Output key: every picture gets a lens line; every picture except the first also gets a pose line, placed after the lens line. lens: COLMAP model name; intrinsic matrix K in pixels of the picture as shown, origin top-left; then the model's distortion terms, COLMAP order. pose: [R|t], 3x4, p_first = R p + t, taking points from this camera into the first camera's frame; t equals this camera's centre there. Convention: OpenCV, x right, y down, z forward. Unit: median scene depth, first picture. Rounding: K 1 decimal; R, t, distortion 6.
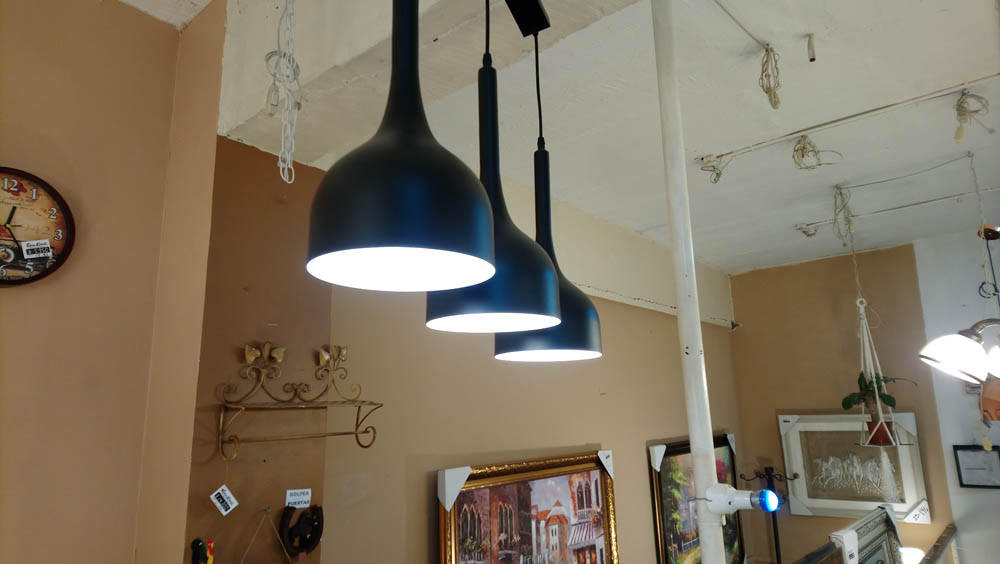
lens RADIAL K [[622.5, 0, 500.0], [0, 622.5, 282.0], [0, 0, 1]] dist [0.004963, 0.001389]
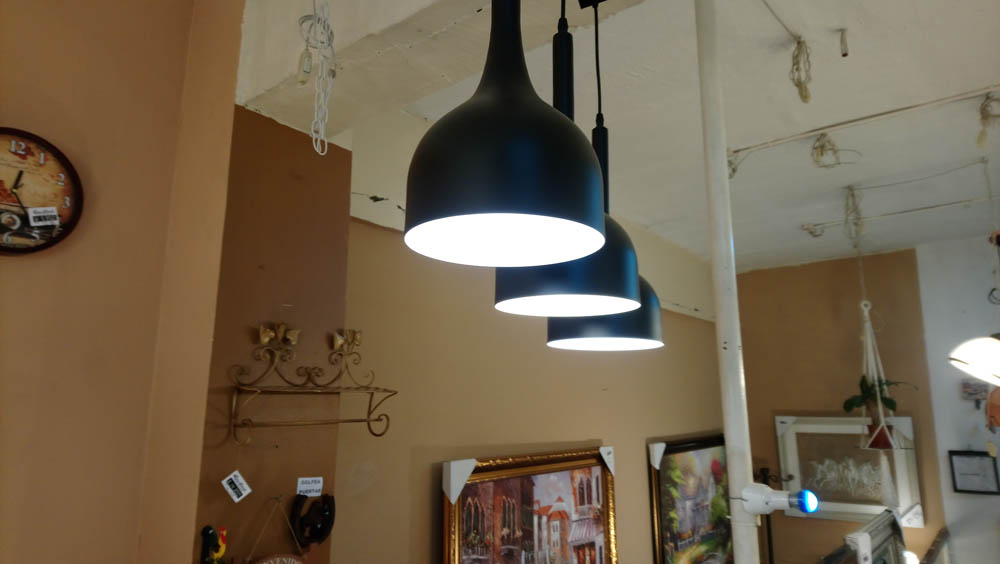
lens RADIAL K [[628.5, 0, 501.0], [0, 628.5, 279.7], [0, 0, 1]] dist [-0.002725, -0.002919]
pose [[0.999104, 0.034543, 0.024437, -0.044383], [-0.034723, 0.999373, 0.006979, 0.008113], [-0.024181, -0.007821, 0.999677, 0.020059]]
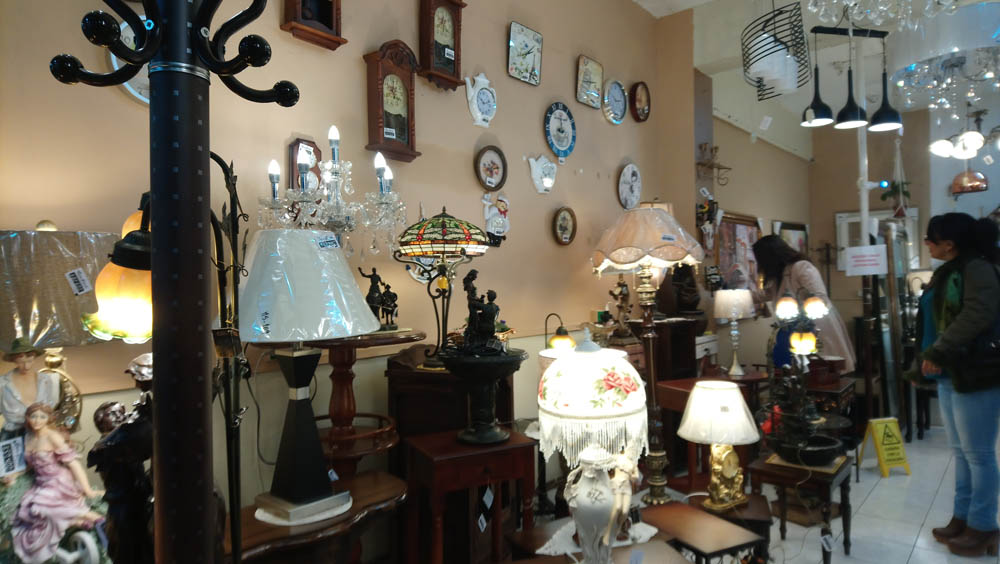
lens RADIAL K [[622.5, 0, 500.0], [0, 622.5, 282.0], [0, 0, 1]] dist [0.004963, 0.001389]
pose [[0.999984, 0.000929, 0.005663, -0.918398], [-0.002063, 0.979015, 0.203775, 0.099931], [-0.005355, -0.203784, 0.979001, -1.331759]]
